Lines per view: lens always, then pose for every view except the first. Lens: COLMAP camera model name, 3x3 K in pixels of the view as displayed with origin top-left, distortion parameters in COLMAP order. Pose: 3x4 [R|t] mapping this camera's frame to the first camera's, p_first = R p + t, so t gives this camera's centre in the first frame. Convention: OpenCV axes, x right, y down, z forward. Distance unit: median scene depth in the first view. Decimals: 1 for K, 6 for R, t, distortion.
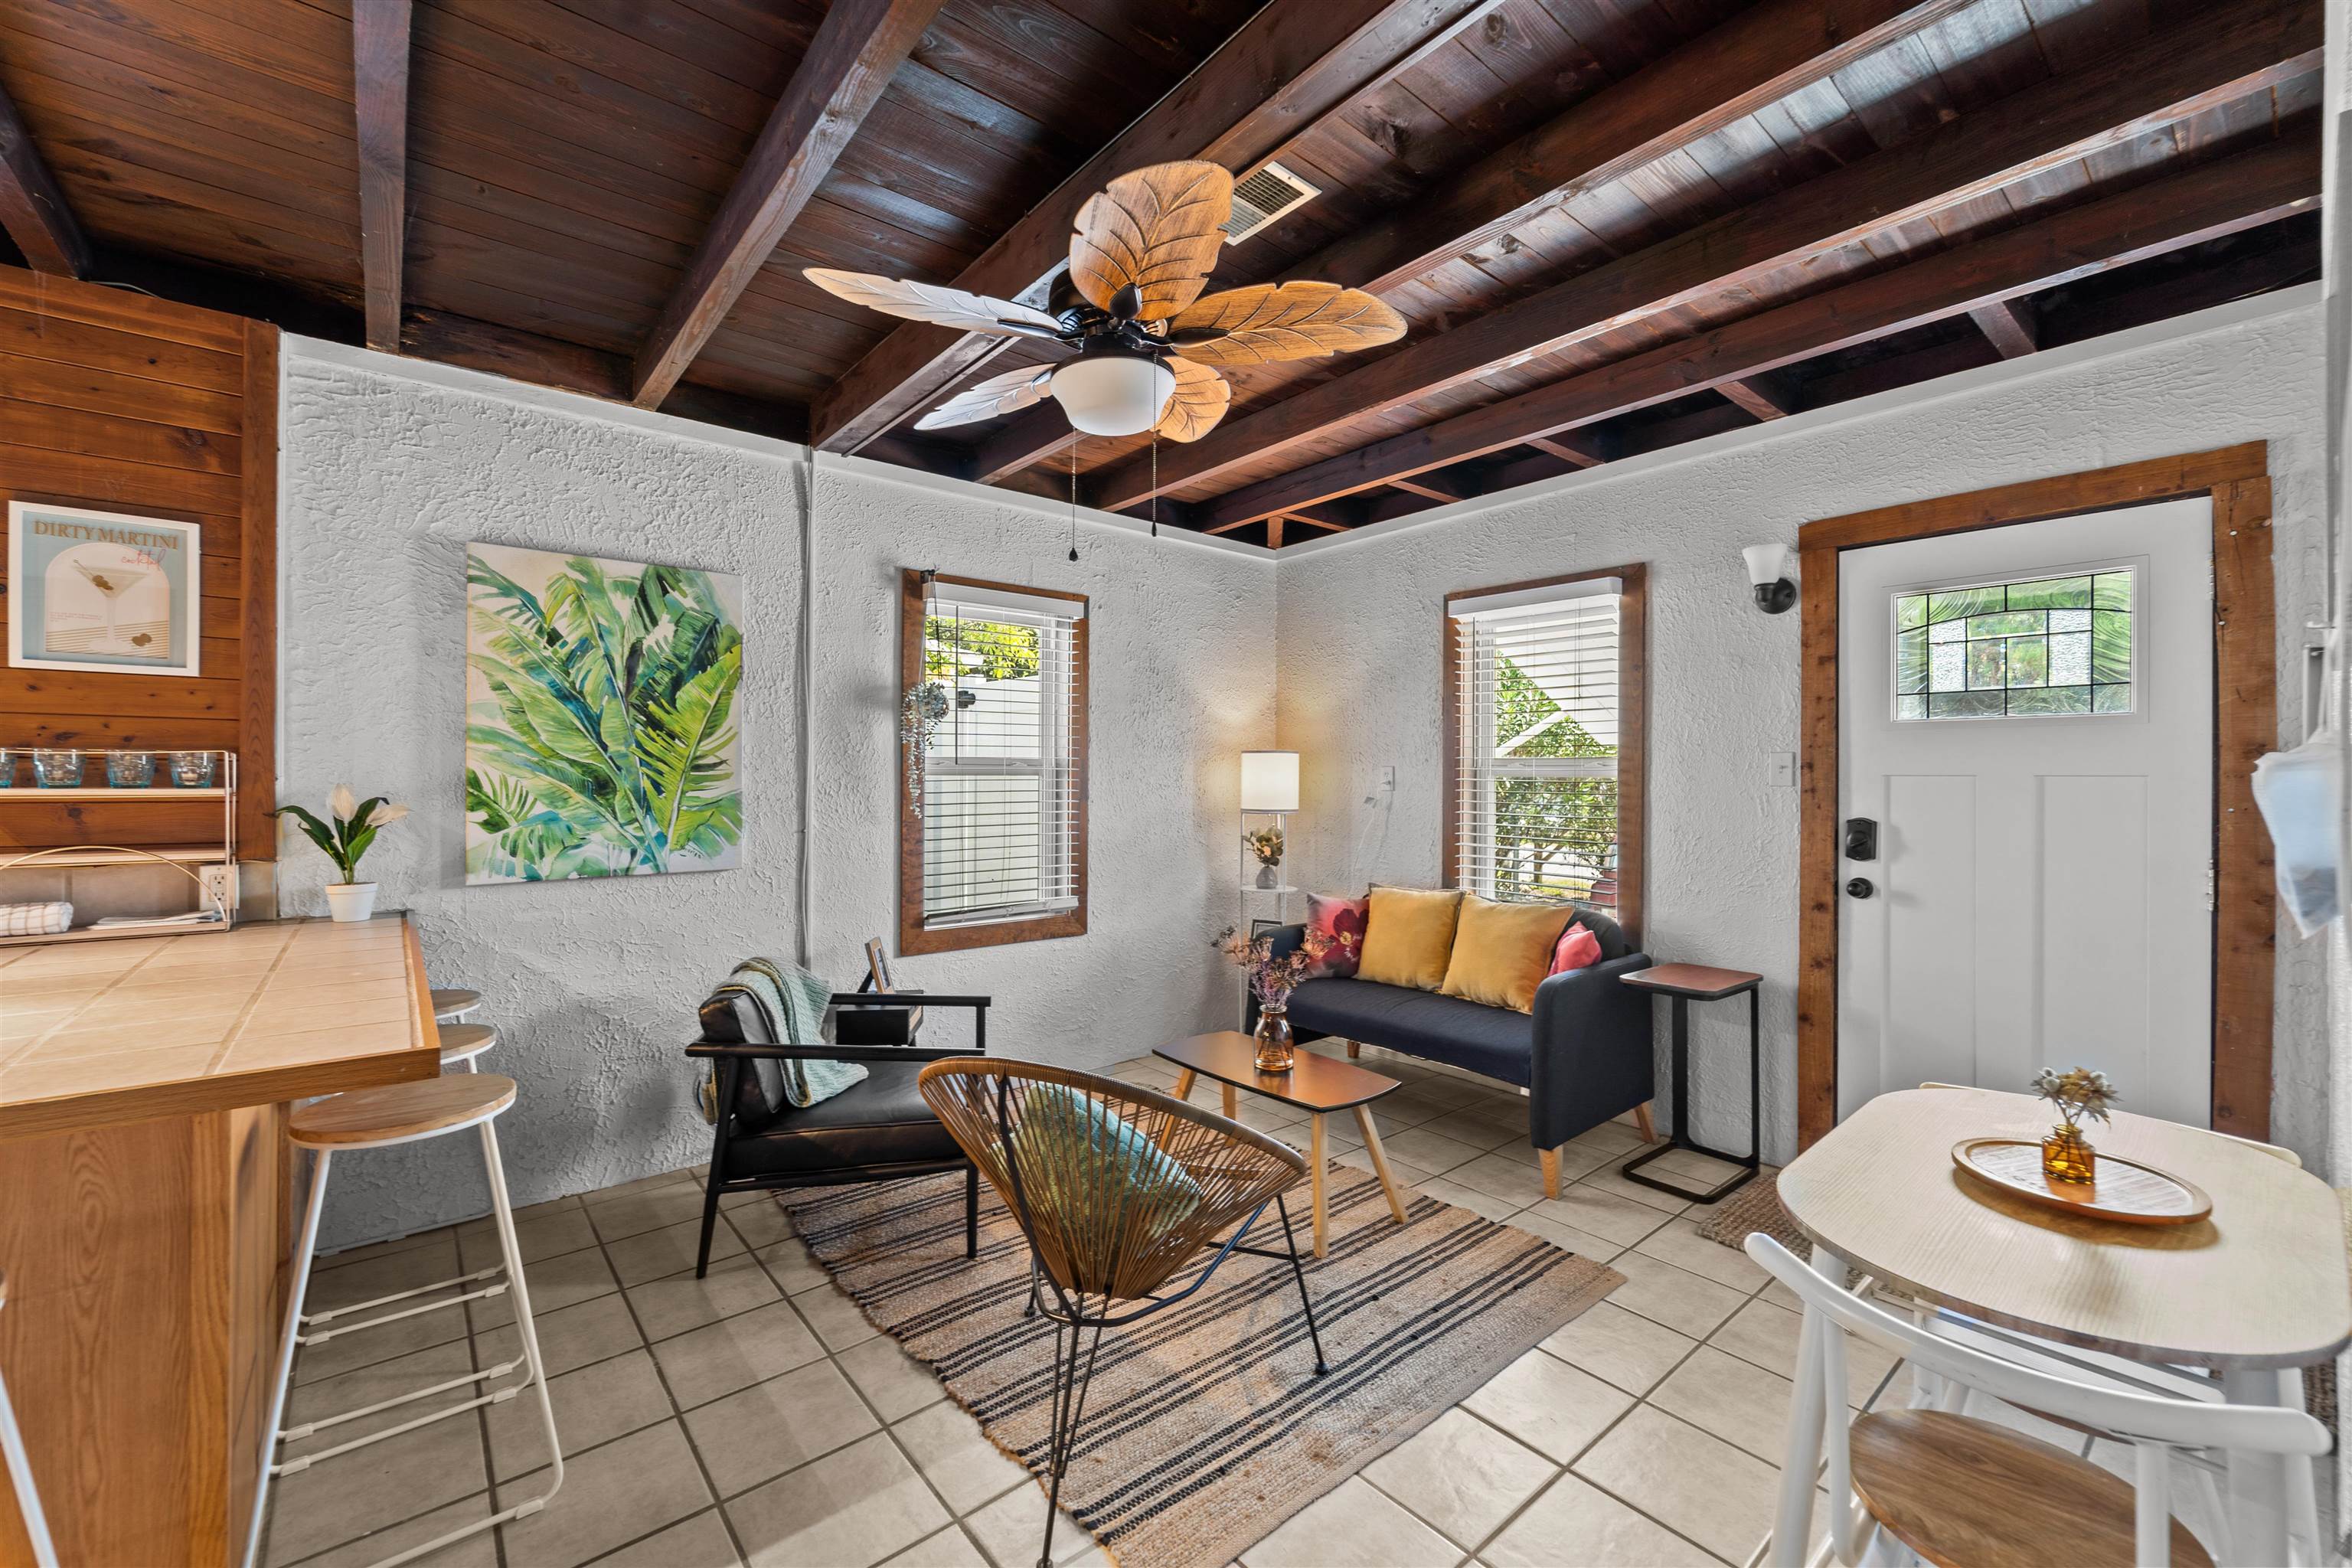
lens RADIAL K [[950.3, 0, 1185.2], [0, 950.3, 773.7], [0, 0, 1]] dist [0.005395, -0.003522]
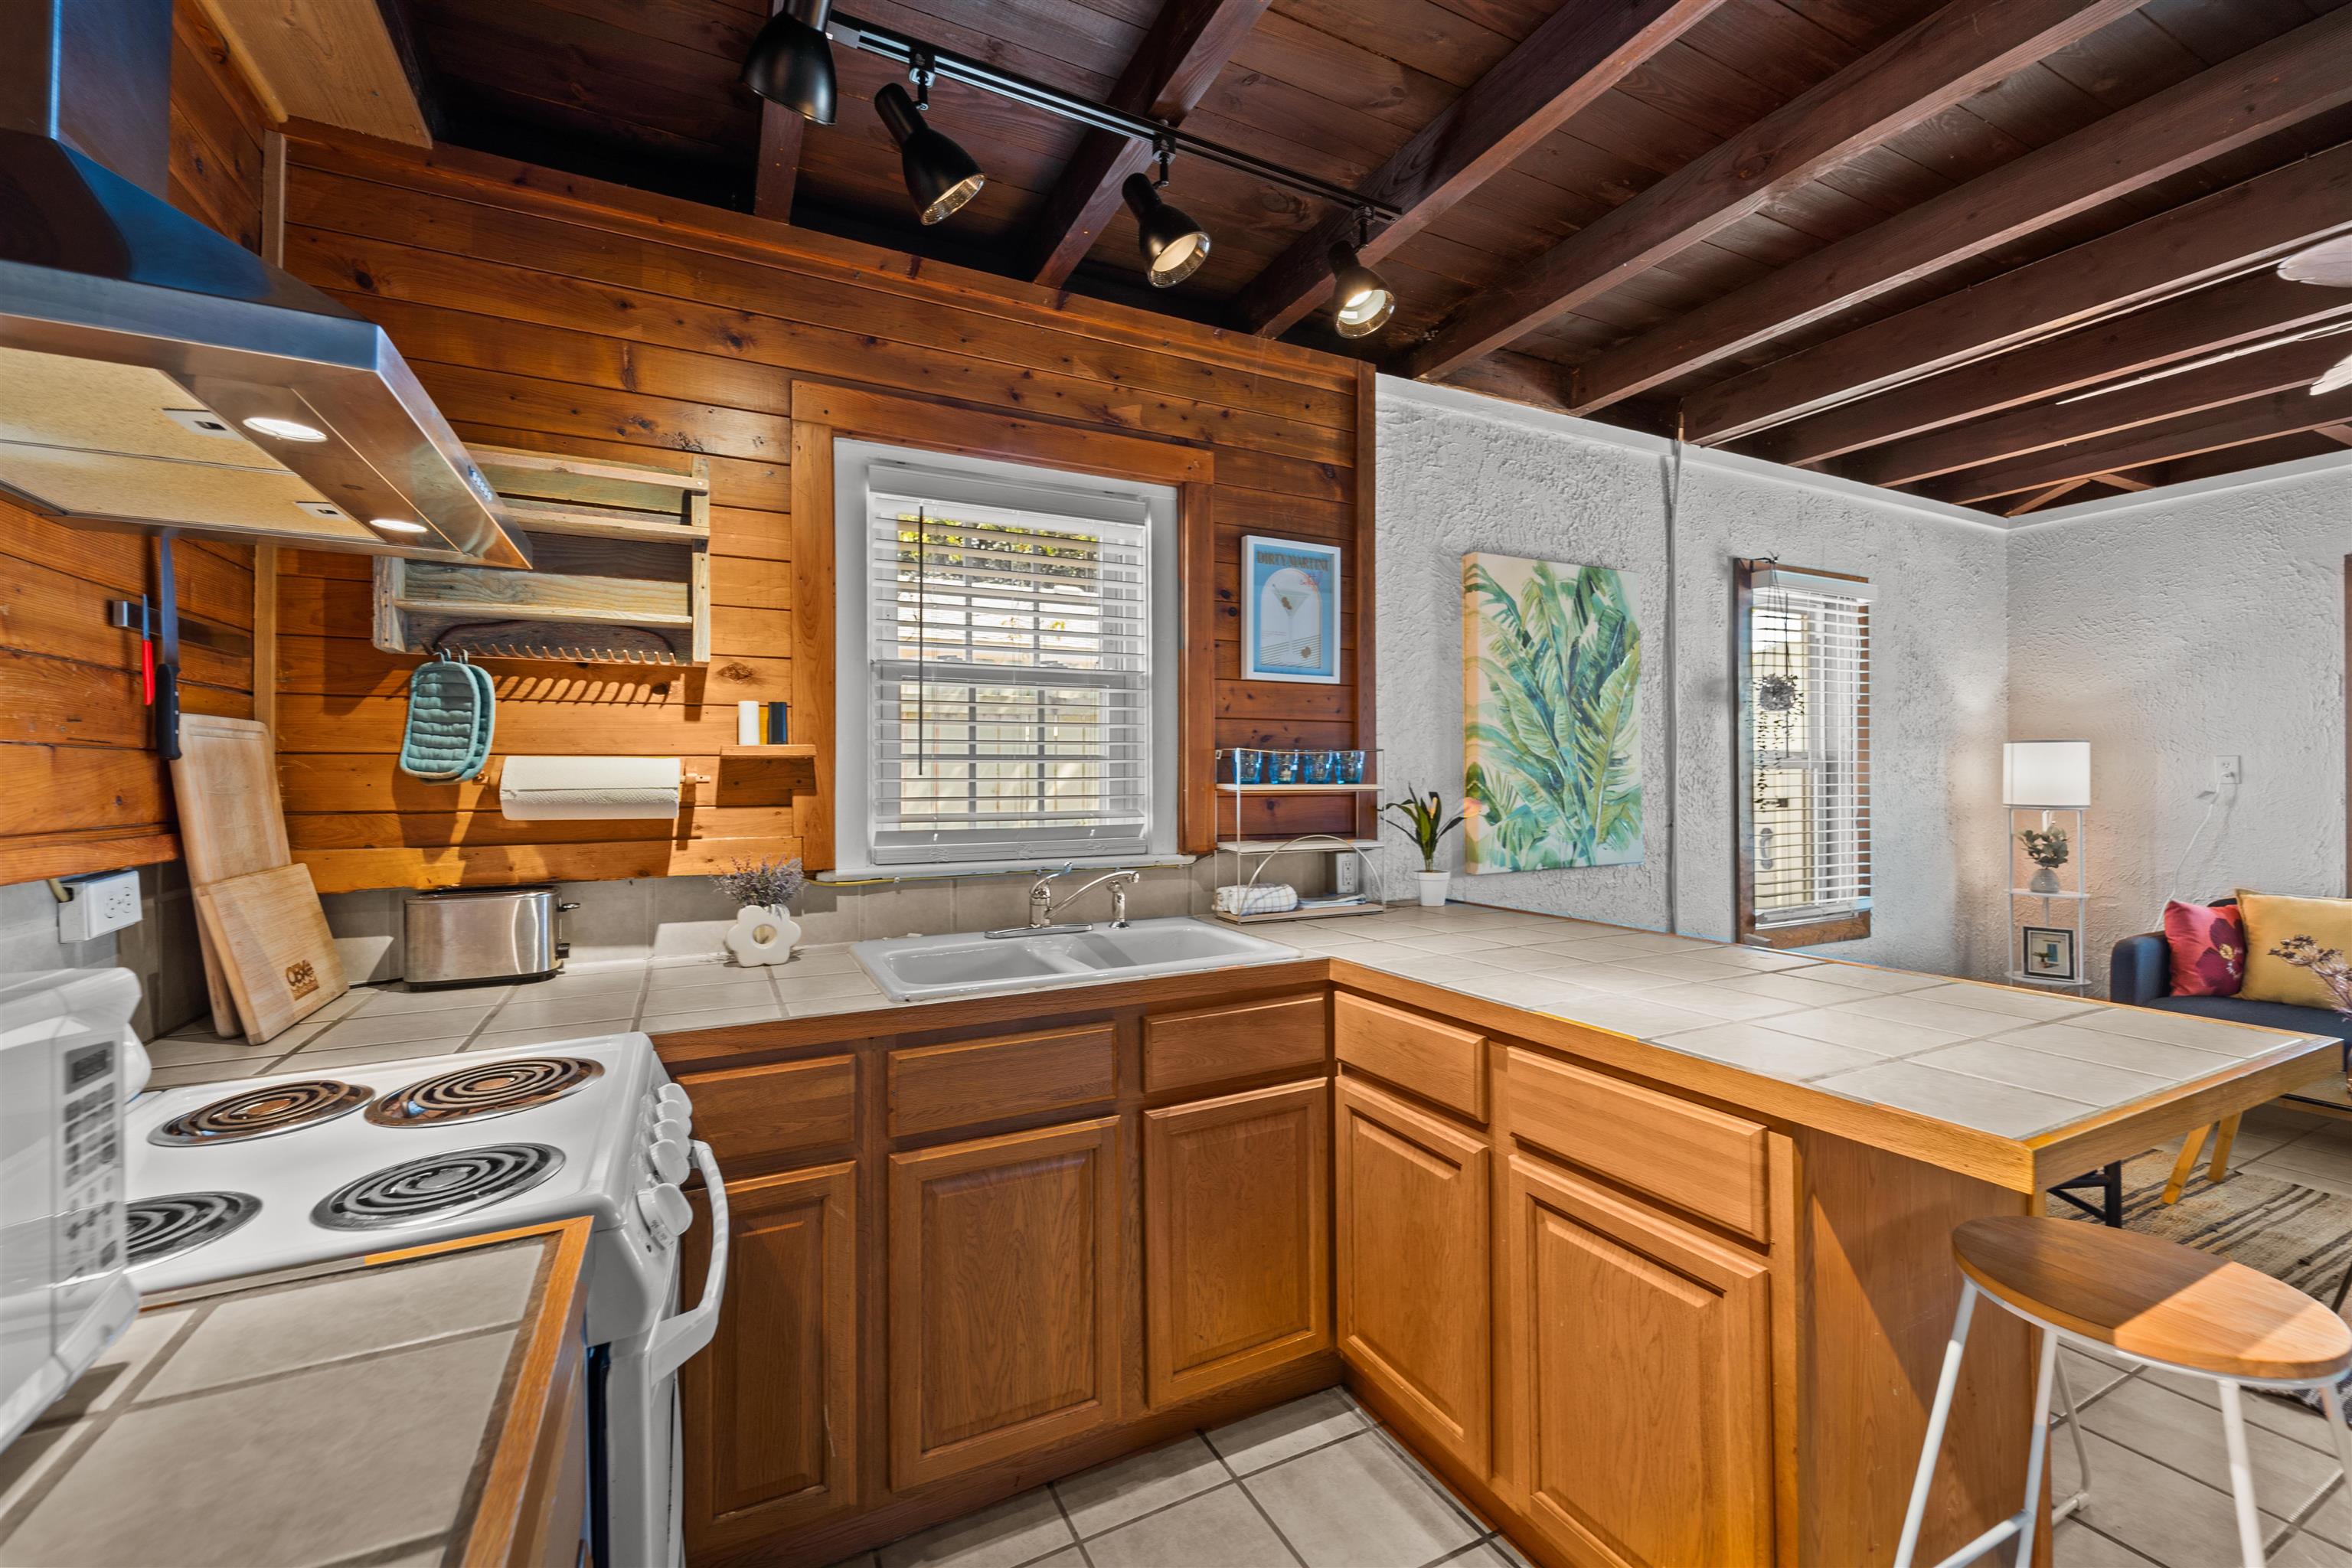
lens RADIAL K [[950.3, 0, 1171.1], [0, 950.3, 768.8], [0, 0, 1]] dist [0.005395, -0.003522]
pose [[0.973309, -0.007847, -0.229364, -0.800224], [0.007299, 0.999968, -0.003239, 0.000150], [0.229382, 0.001479, 0.973335, -0.110147]]
